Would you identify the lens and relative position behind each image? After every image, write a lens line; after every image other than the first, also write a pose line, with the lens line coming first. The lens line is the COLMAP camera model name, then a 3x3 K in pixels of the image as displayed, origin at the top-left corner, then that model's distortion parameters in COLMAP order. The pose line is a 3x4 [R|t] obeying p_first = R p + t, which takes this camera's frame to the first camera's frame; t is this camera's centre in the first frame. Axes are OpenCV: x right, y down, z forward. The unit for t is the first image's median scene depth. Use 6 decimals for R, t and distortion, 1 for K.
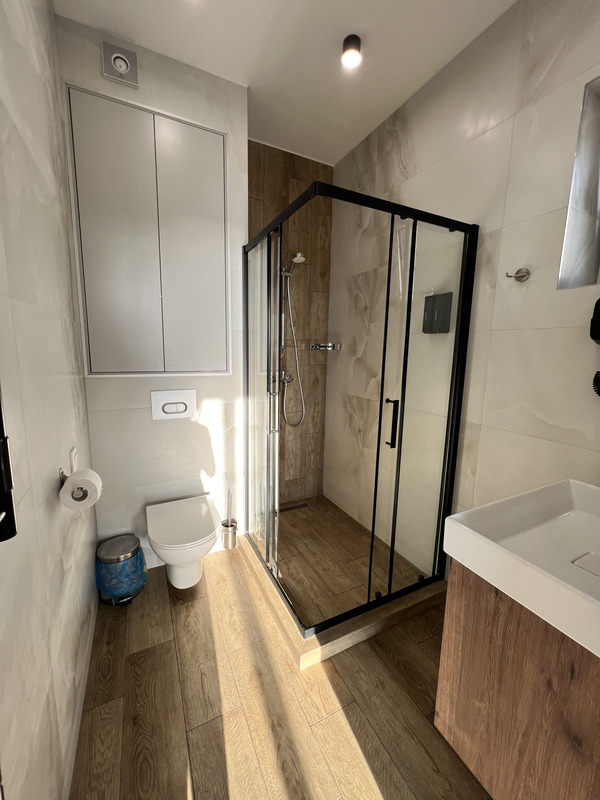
lens RADIAL K [[319.3, 0, 299.3], [0, 319.3, 396.4], [0, 0, 1]] dist [-0.003403, 0.001664]
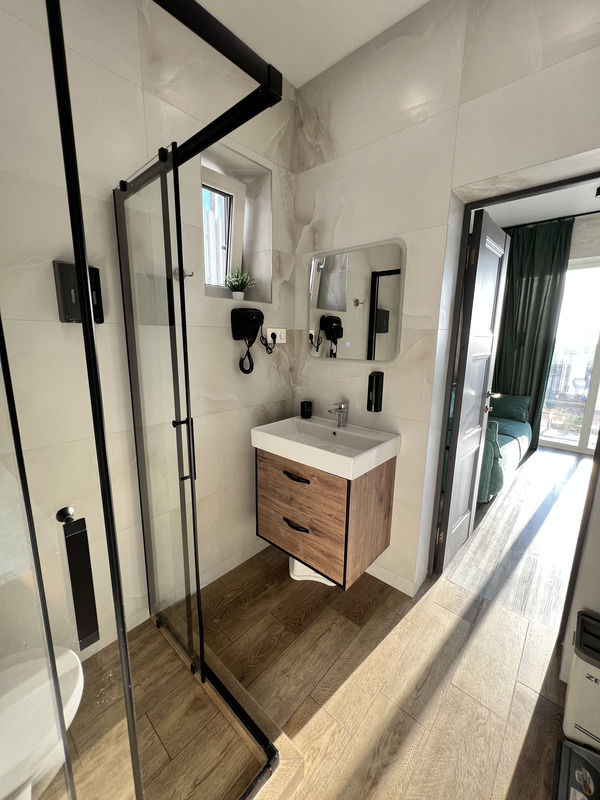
lens RADIAL K [[319.3, 0, 299.5], [0, 319.3, 399.4], [0, 0, 1]] dist [-0.003403, 0.001664]
pose [[-0.362242, -0.210862, 0.907919, -0.554228], [0.119527, 0.955524, 0.269607, -0.242607], [-0.924388, 0.206184, -0.320927, 1.182443]]
